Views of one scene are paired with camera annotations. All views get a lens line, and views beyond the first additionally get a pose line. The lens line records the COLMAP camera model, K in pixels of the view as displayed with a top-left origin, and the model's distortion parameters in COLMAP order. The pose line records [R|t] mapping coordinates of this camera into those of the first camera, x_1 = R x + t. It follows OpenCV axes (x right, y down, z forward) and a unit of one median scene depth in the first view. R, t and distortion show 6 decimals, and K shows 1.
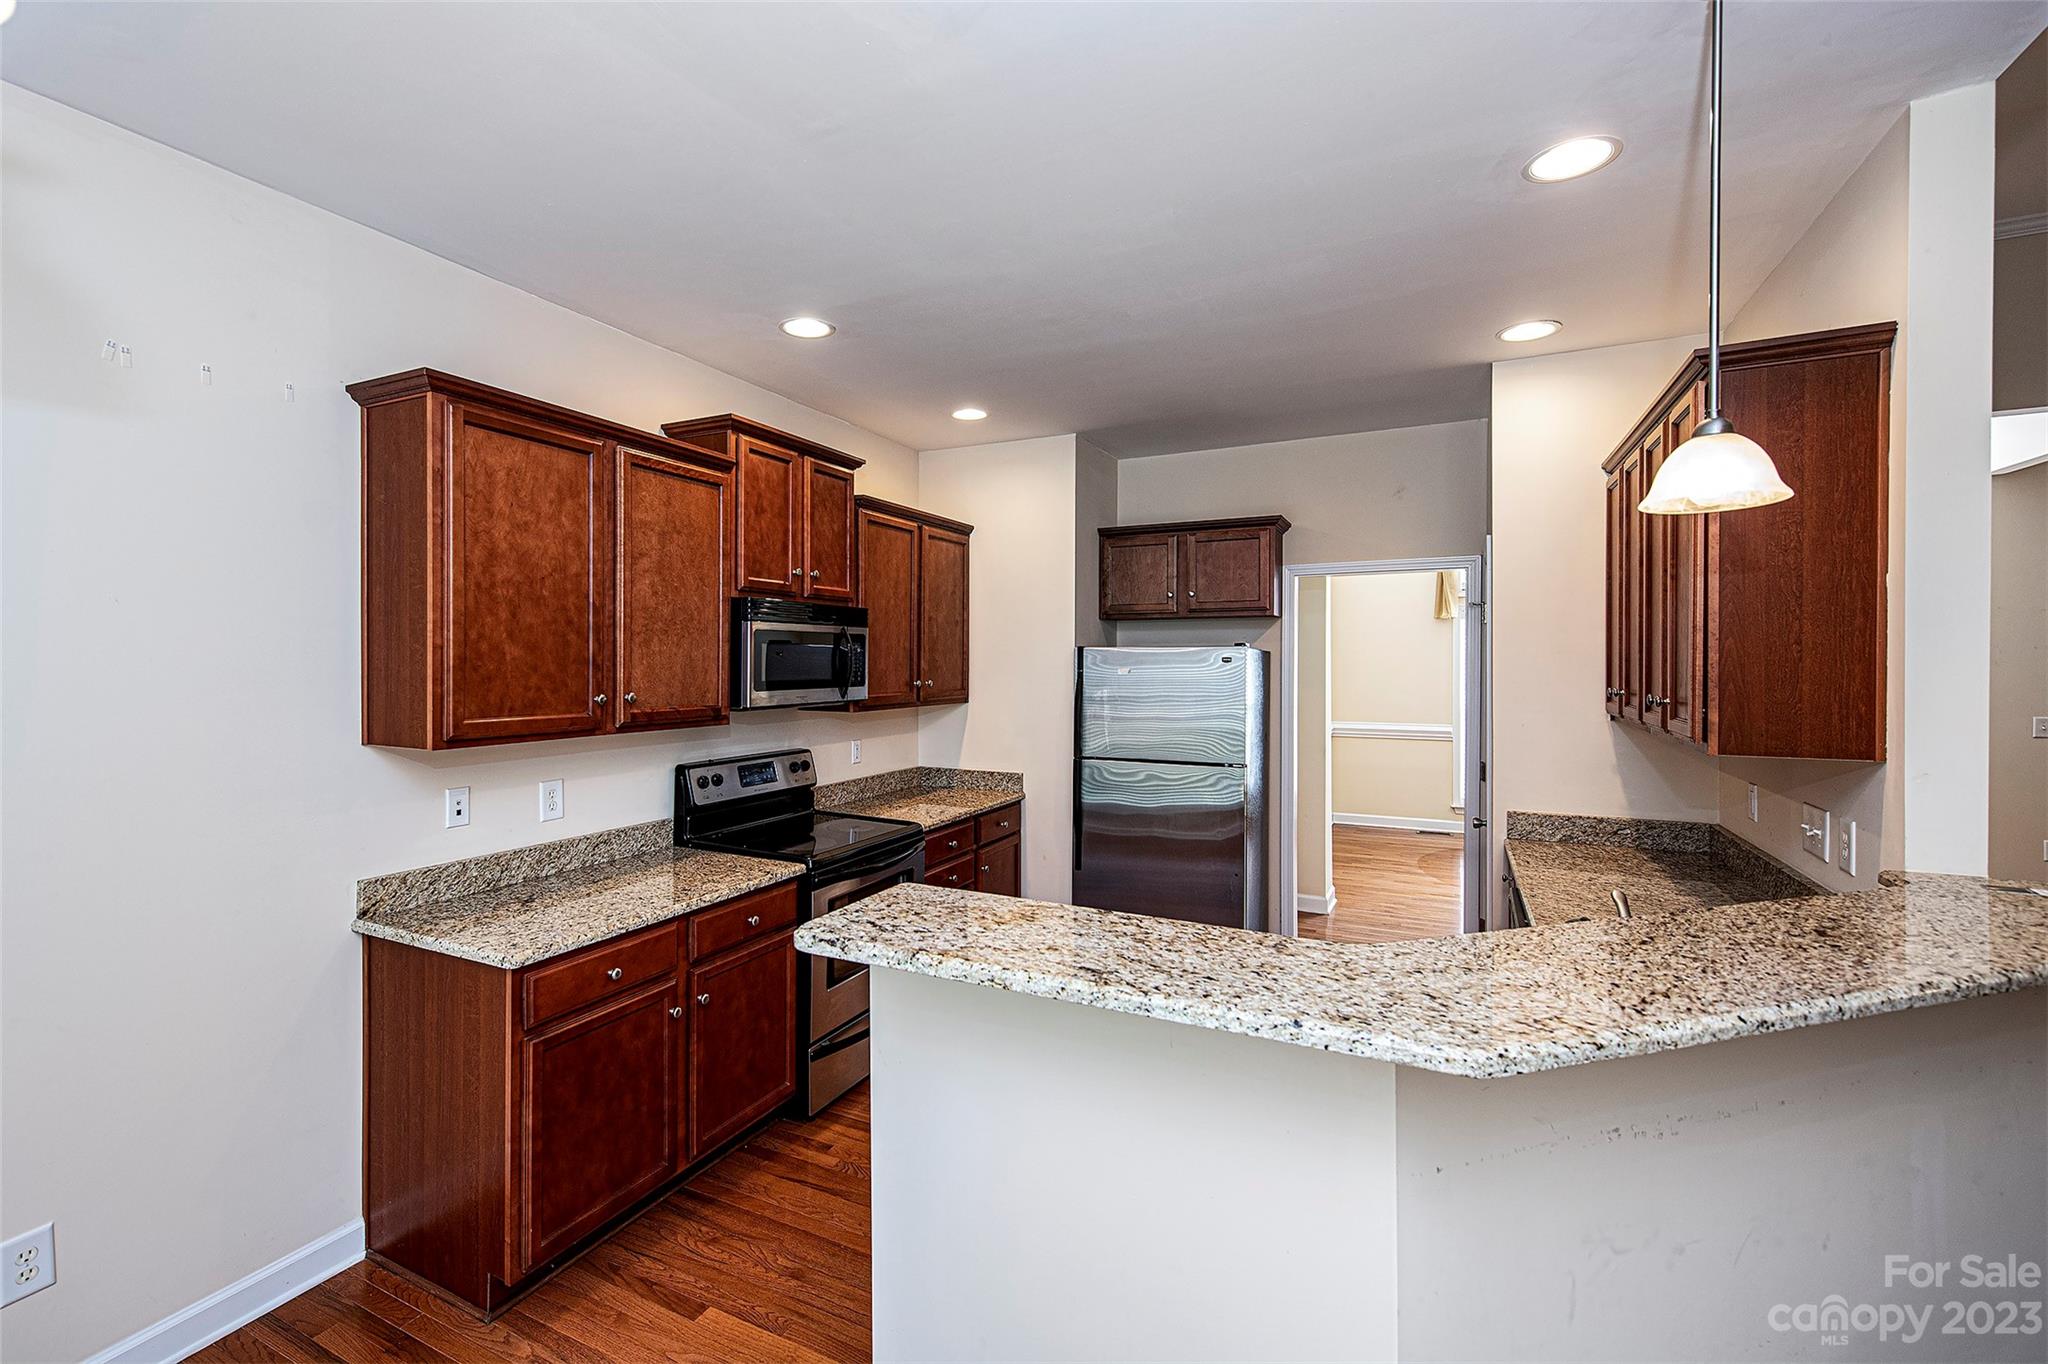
lens RADIAL K [[863.5, 0, 990.5], [0, 863.5, 664.8], [0, 0, 1]] dist [0.000395, 0.000144]
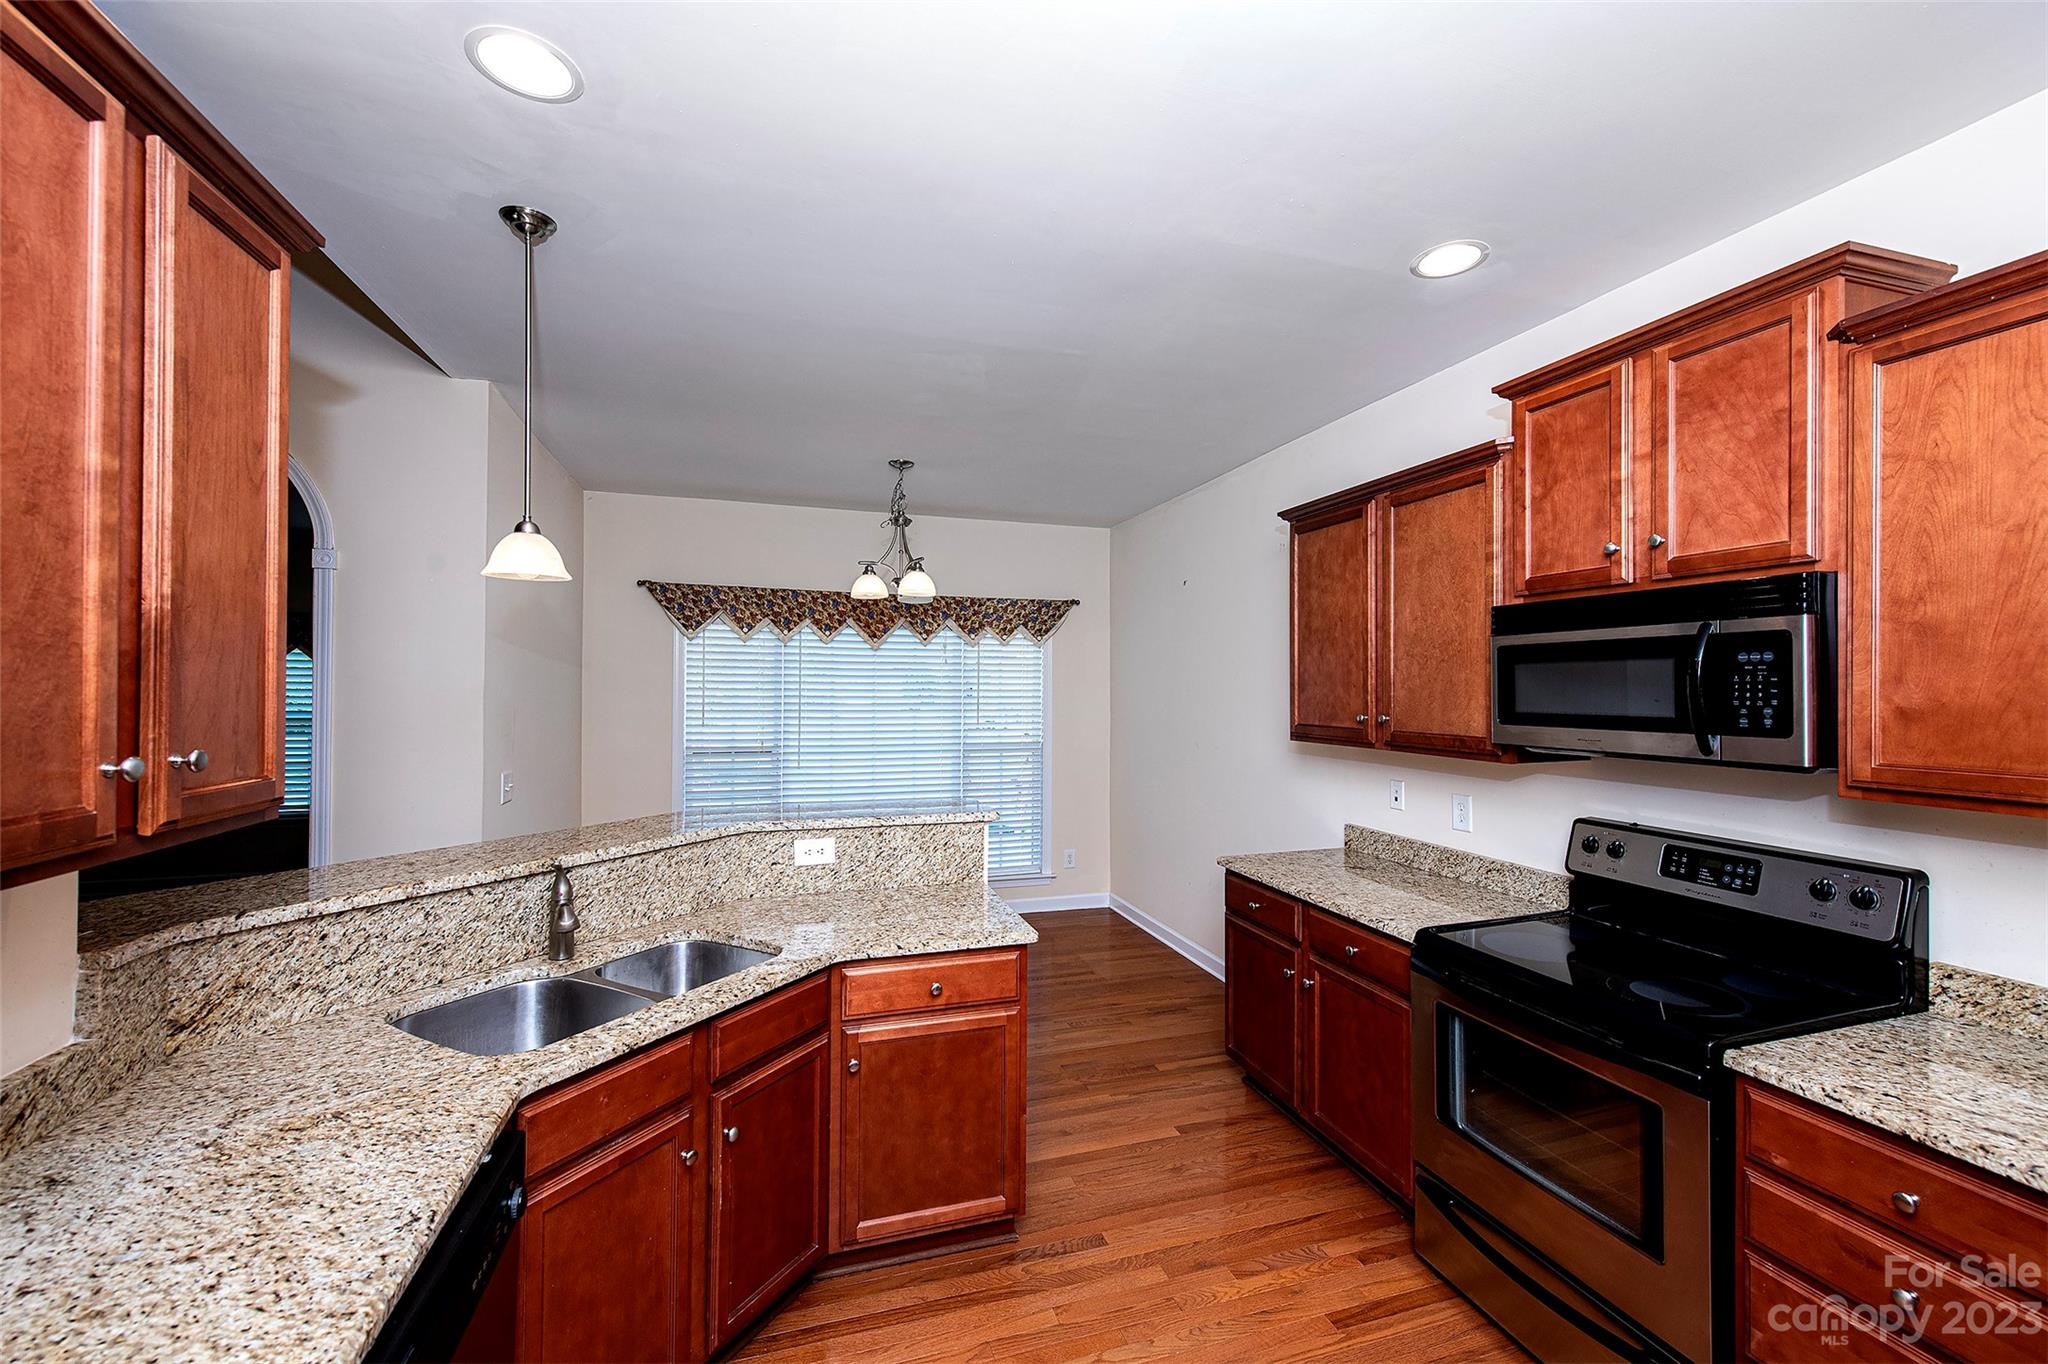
lens RADIAL K [[812.7, 0, 1033.3], [0, 812.7, 686.1], [0, 0, 1]] dist [0.000131, 0.000017]
pose [[-0.705014, -0.006045, -0.709167, 0.603305], [-0.009178, 0.999958, 0.000600, -0.000075], [0.709134, 0.006932, -0.705040, 1.324034]]
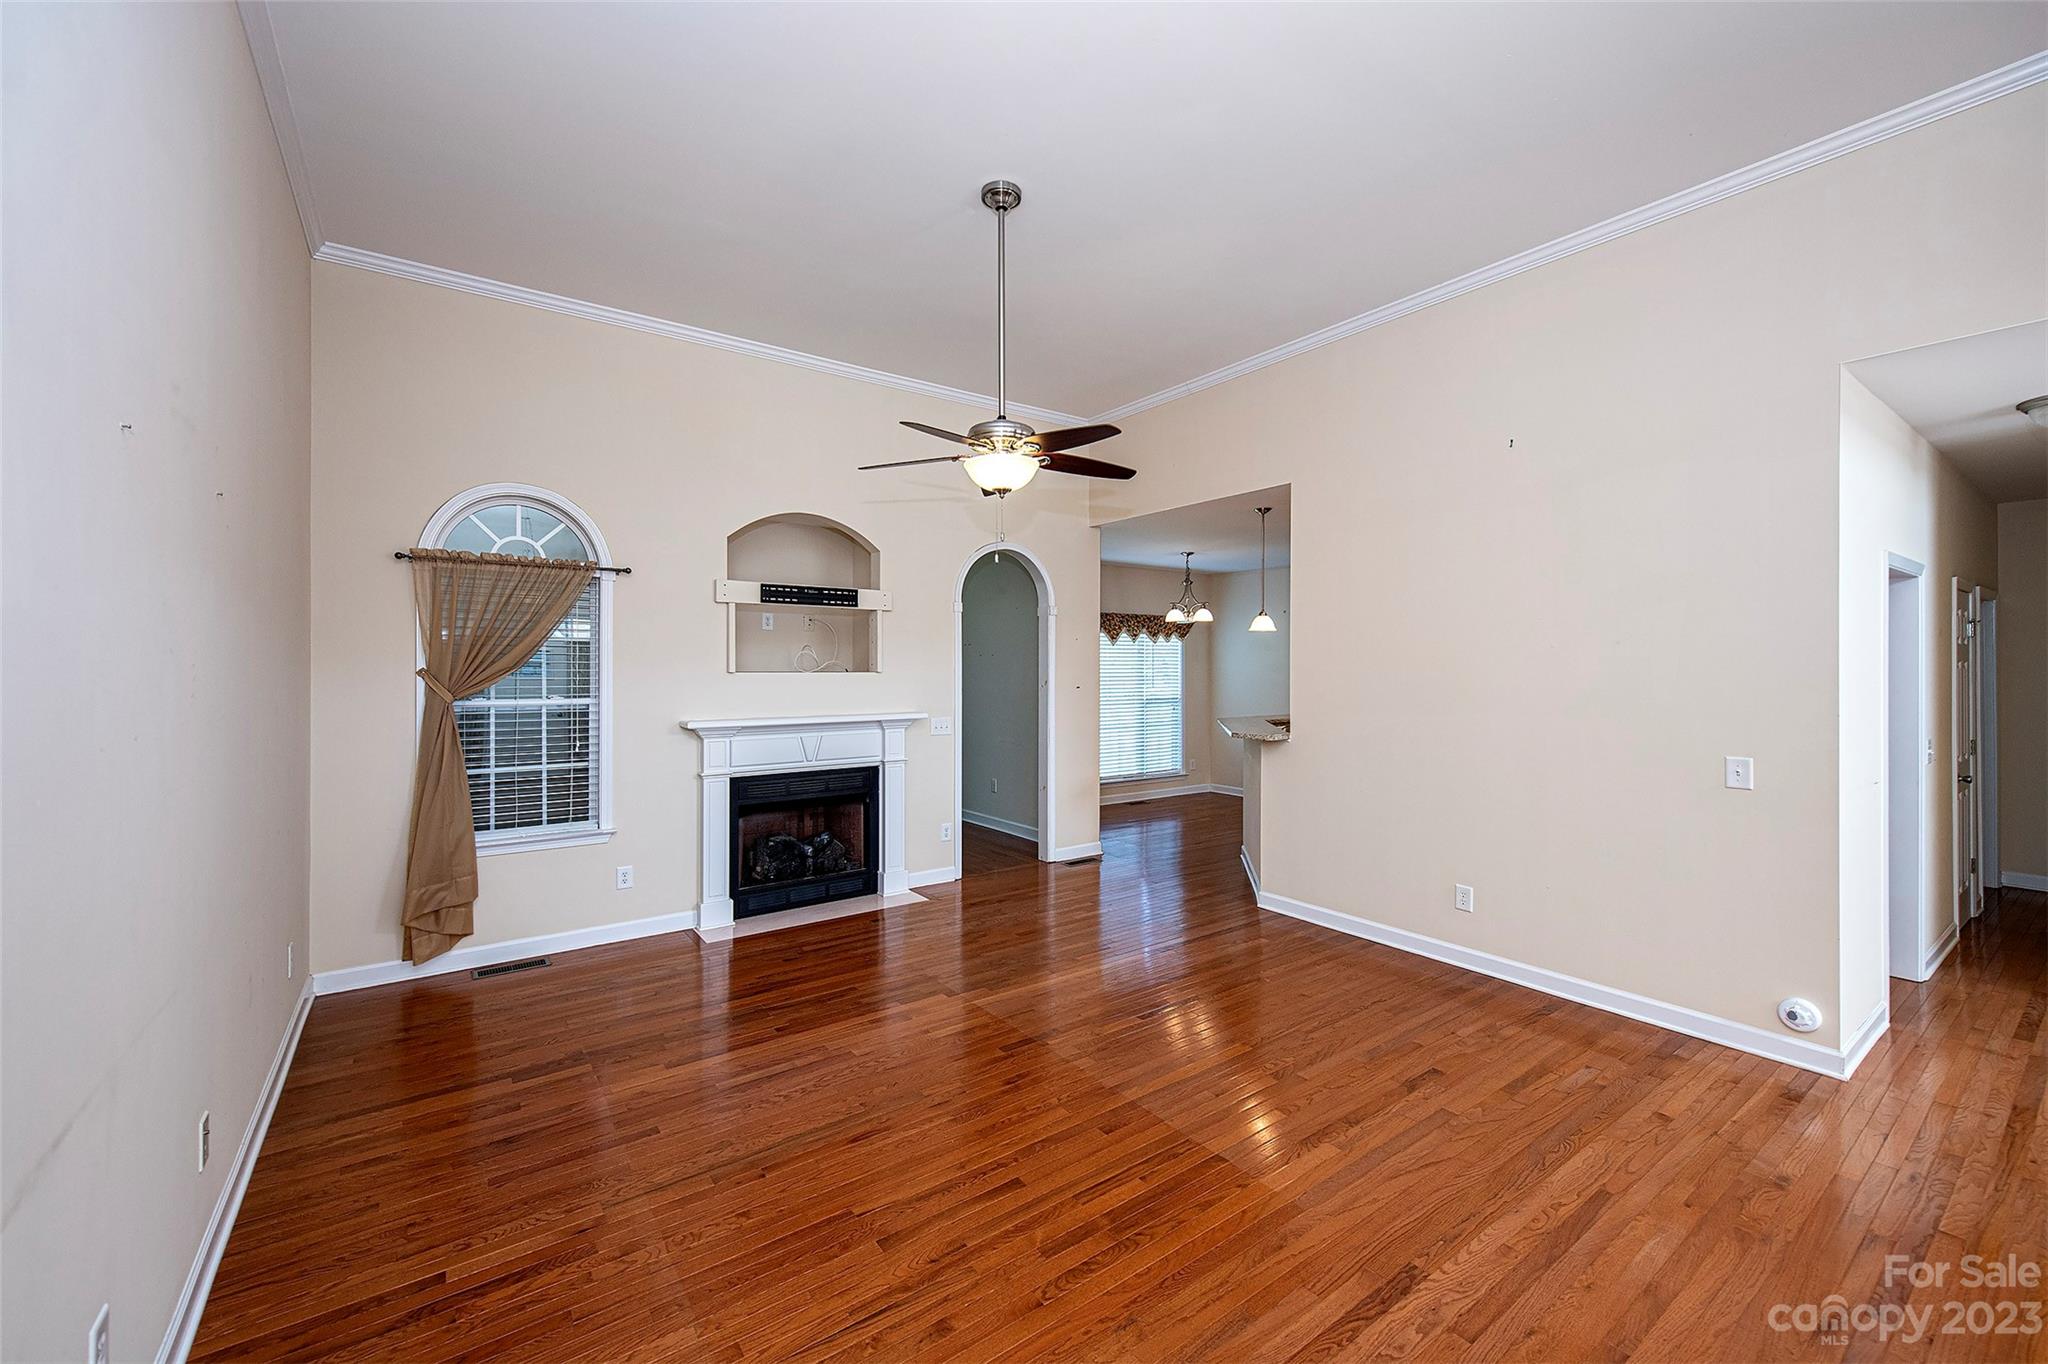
lens RADIAL K [[810.1, 0, 1030.0], [0, 810.1, 667.8], [0, 0, 1]] dist [0.001089, 0.000147]
pose [[-0.448335, 0.001777, -0.893864, 2.582576], [-0.004106, 0.999983, 0.004047, -0.002684], [0.893856, 0.005484, -0.448321, 0.905837]]
